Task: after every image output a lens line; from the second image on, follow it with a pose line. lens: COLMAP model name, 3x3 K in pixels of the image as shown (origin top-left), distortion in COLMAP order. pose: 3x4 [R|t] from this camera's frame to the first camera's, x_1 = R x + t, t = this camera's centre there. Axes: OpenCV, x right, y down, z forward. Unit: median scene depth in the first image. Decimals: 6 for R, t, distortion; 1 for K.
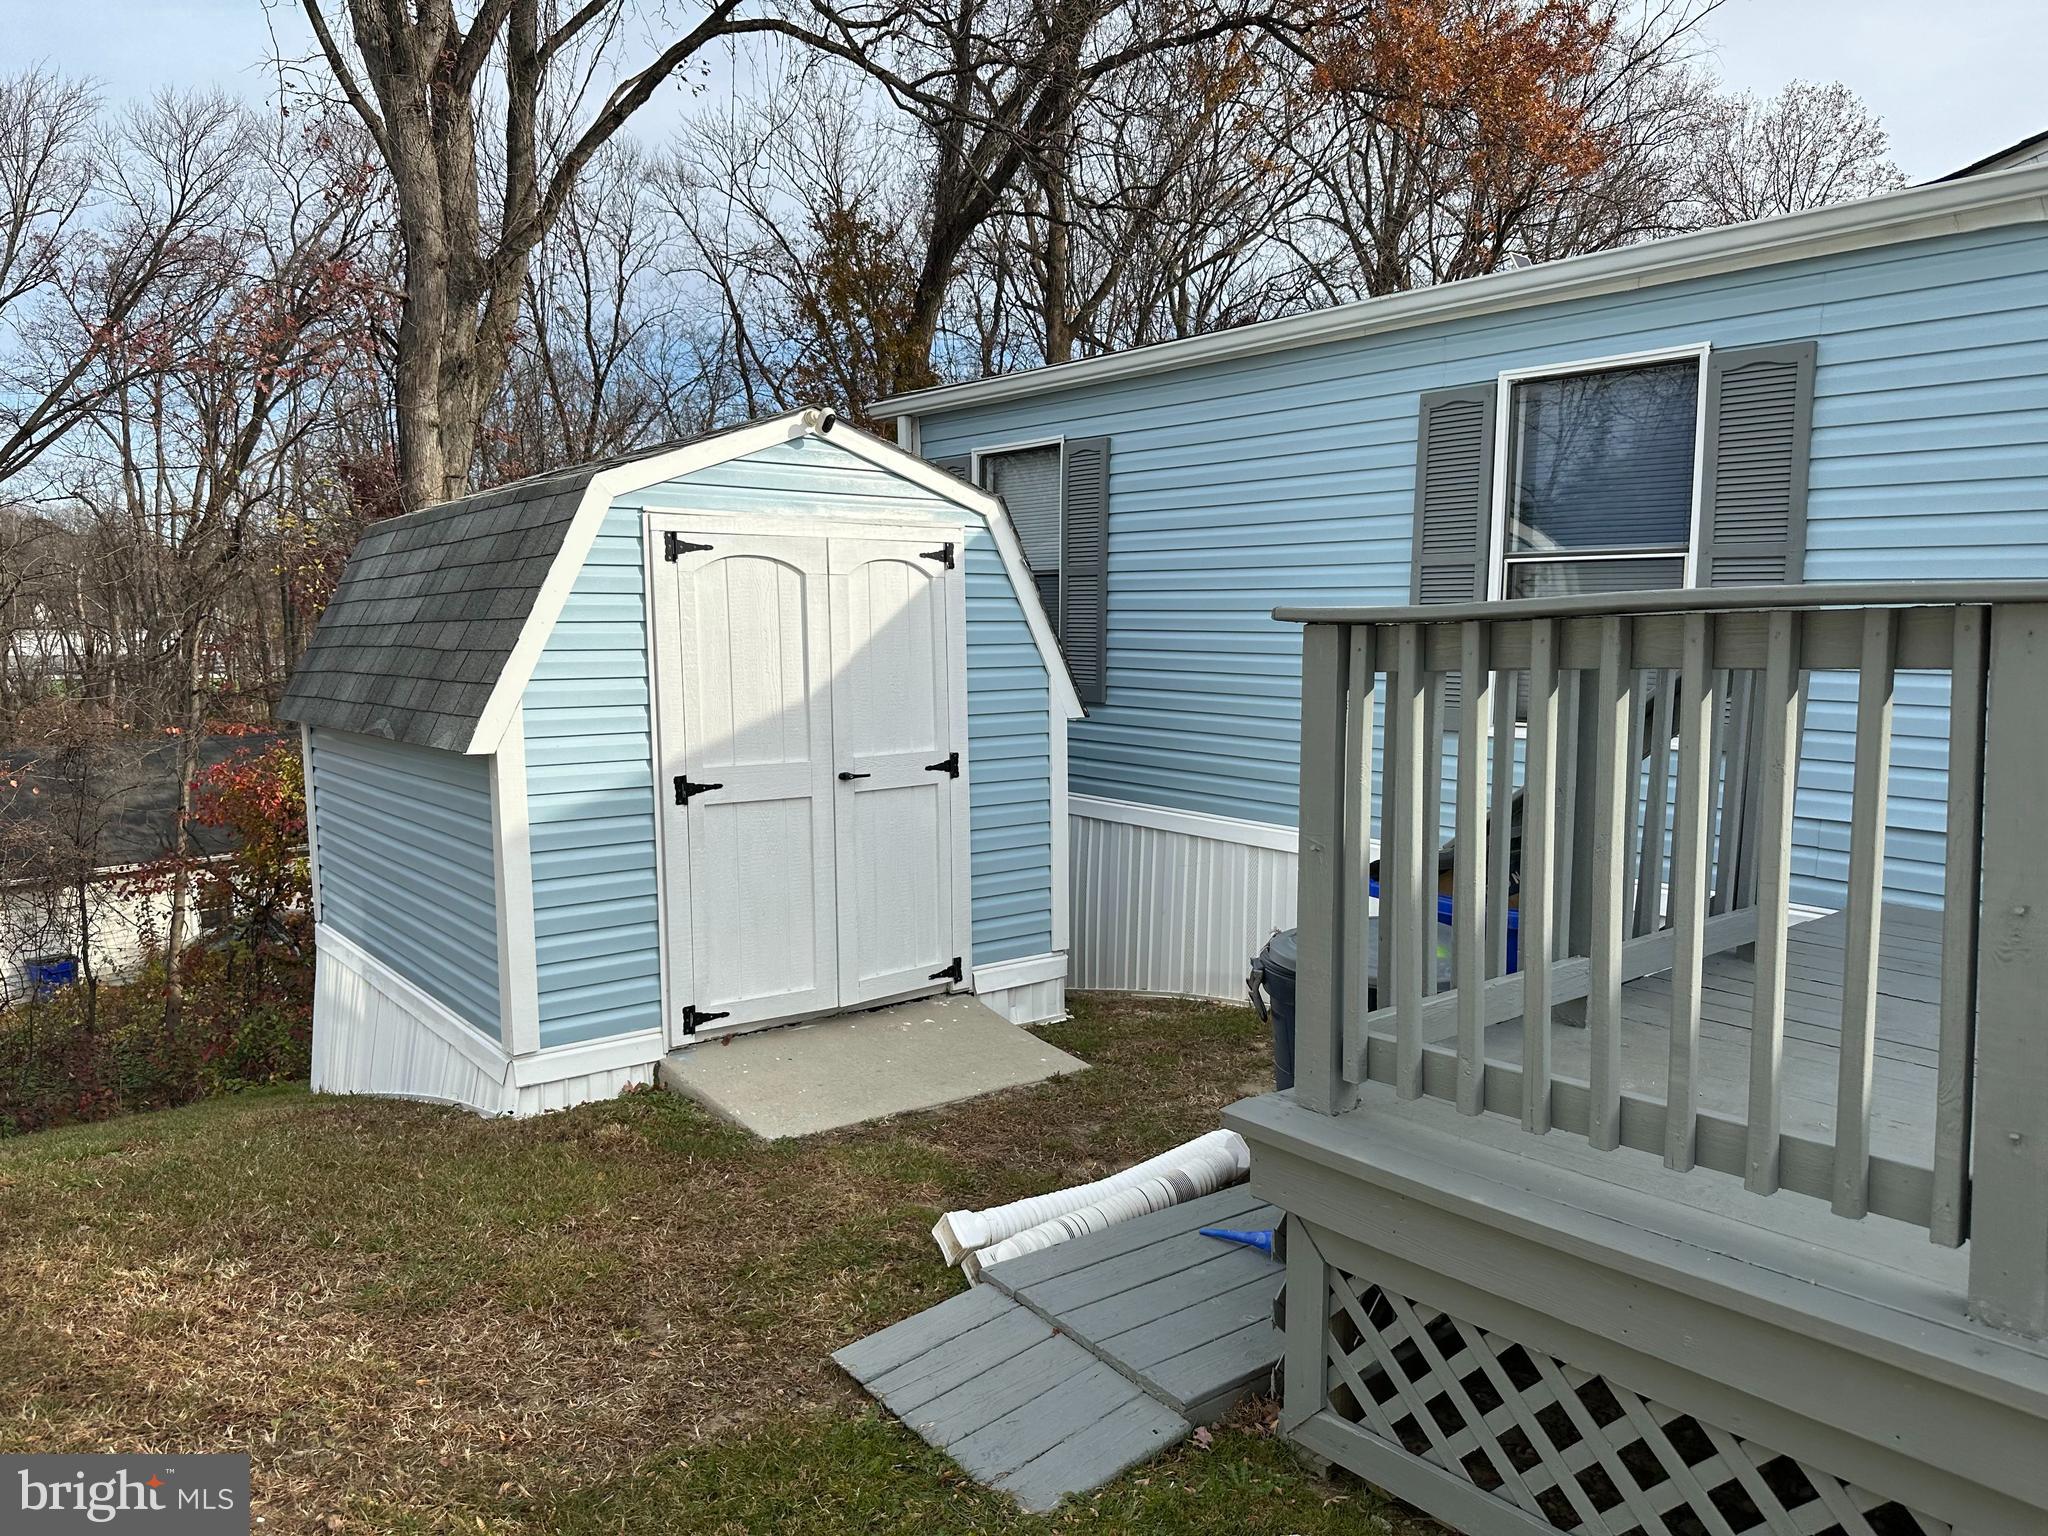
lens RADIAL K [[1449.5, 0, 1026.8], [0, 1449.5, 781.0], [0, 0, 1]] dist [-0.025320, 0.016541]
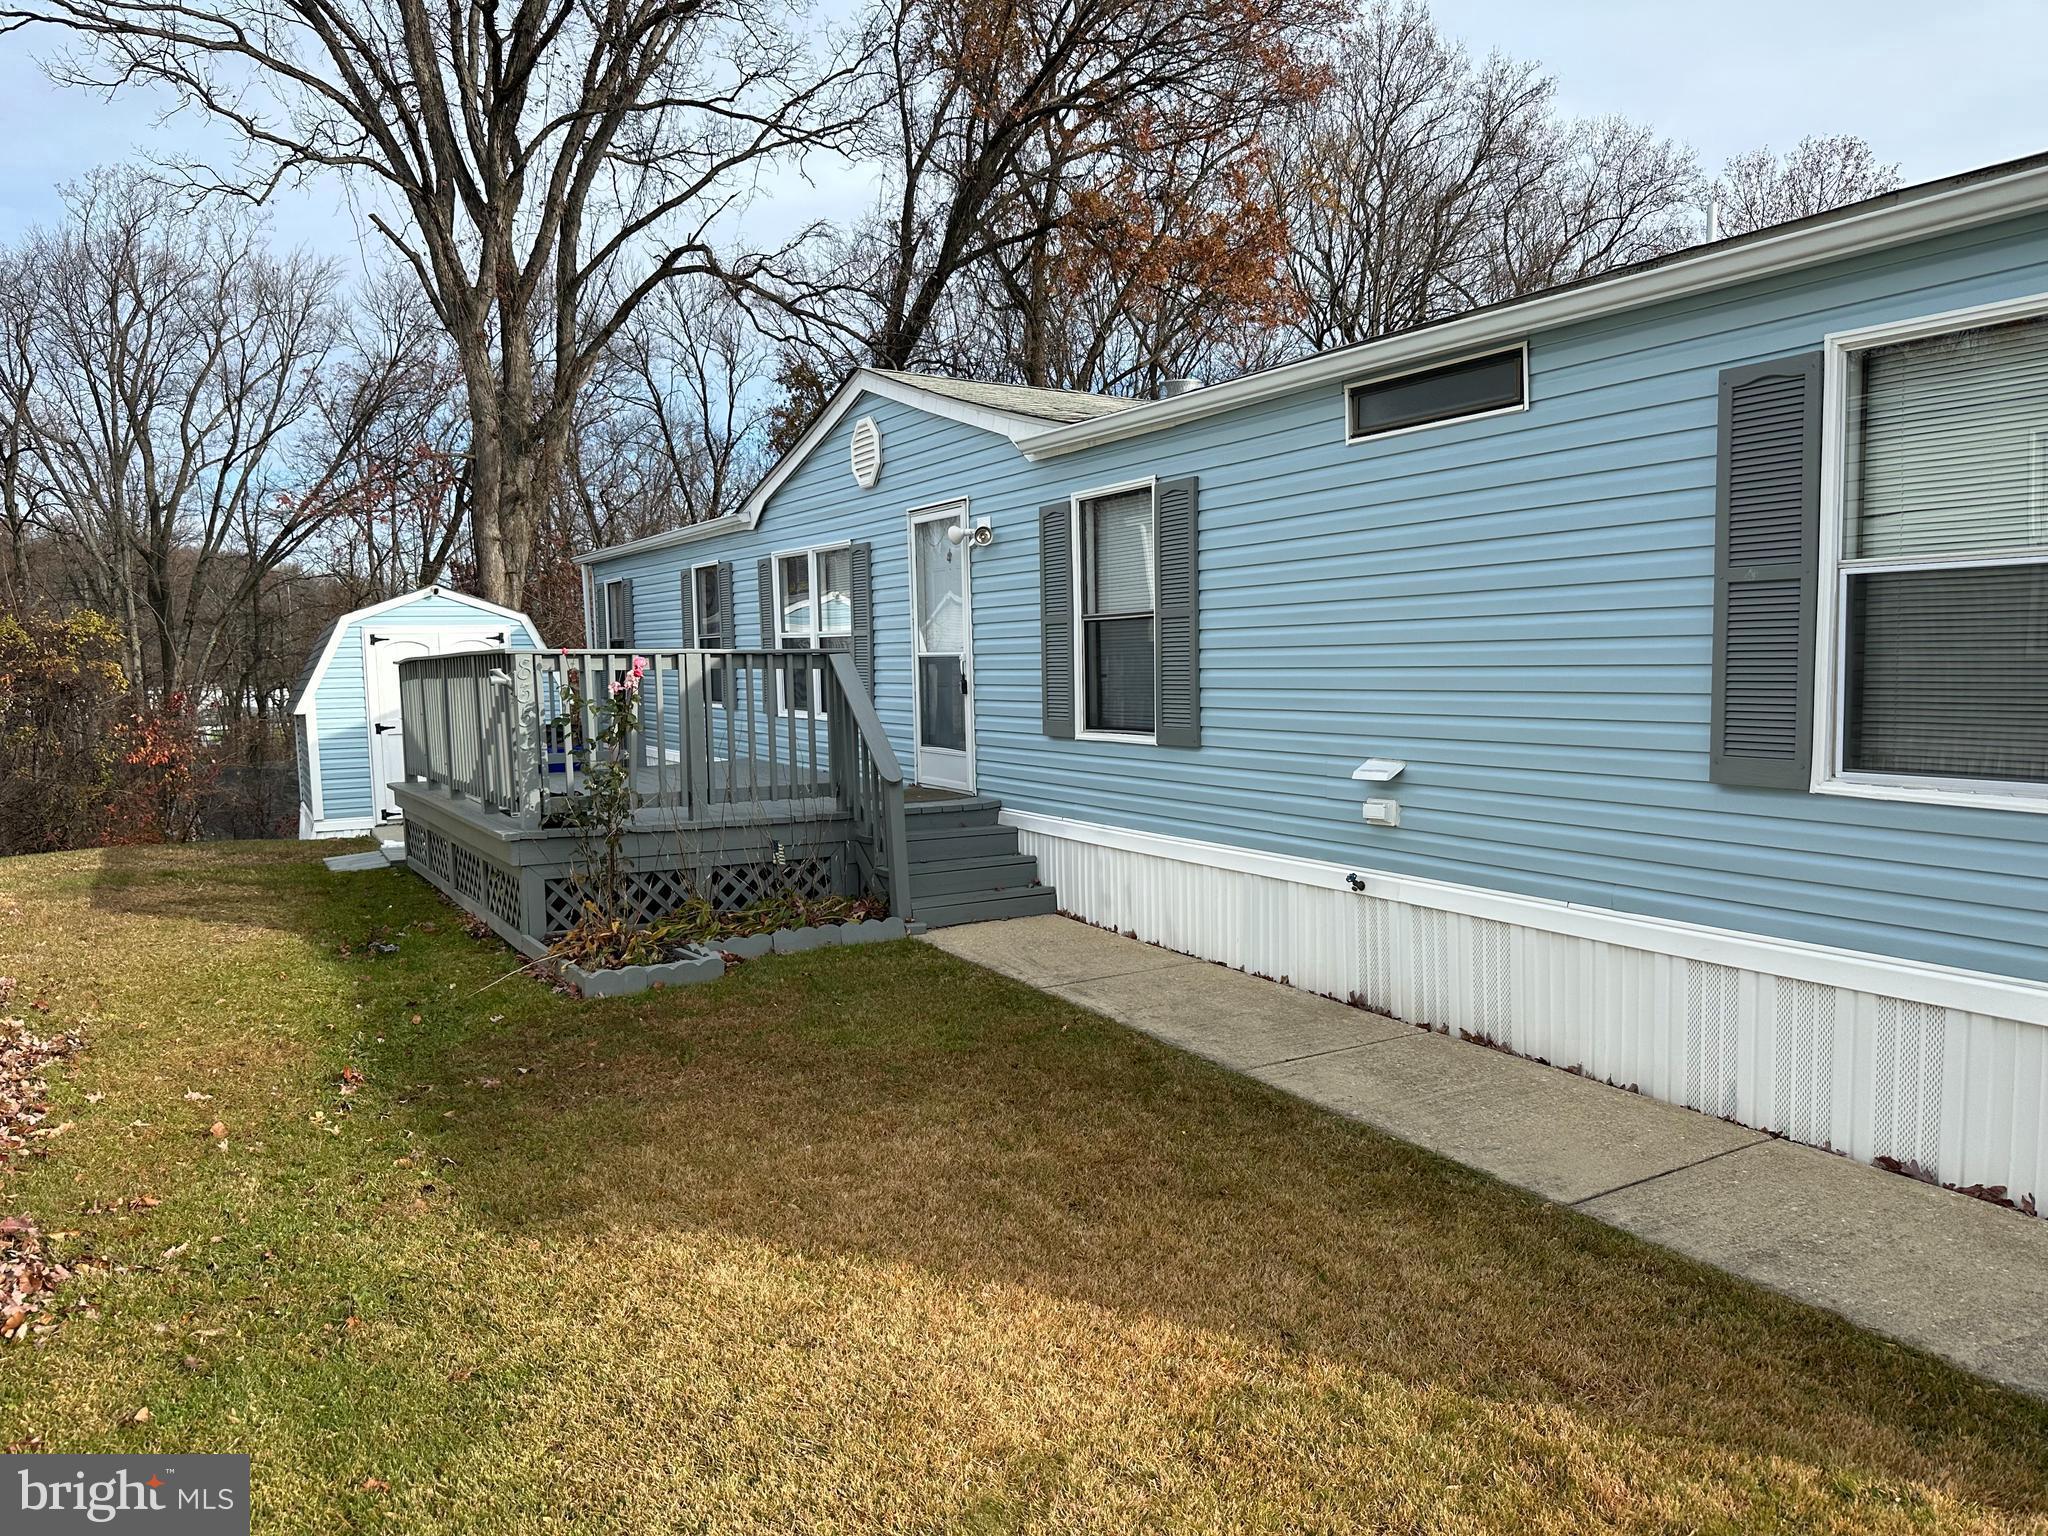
lens RADIAL K [[1449.5, 0, 1023.1], [0, 1449.5, 764.3], [0, 0, 1]] dist [-0.025320, 0.016541]
pose [[0.987932, -0.013329, -0.154317, 0.348955], [0.007449, 0.999226, -0.038619, 0.047428], [0.154712, 0.037003, 0.987266, -0.377503]]
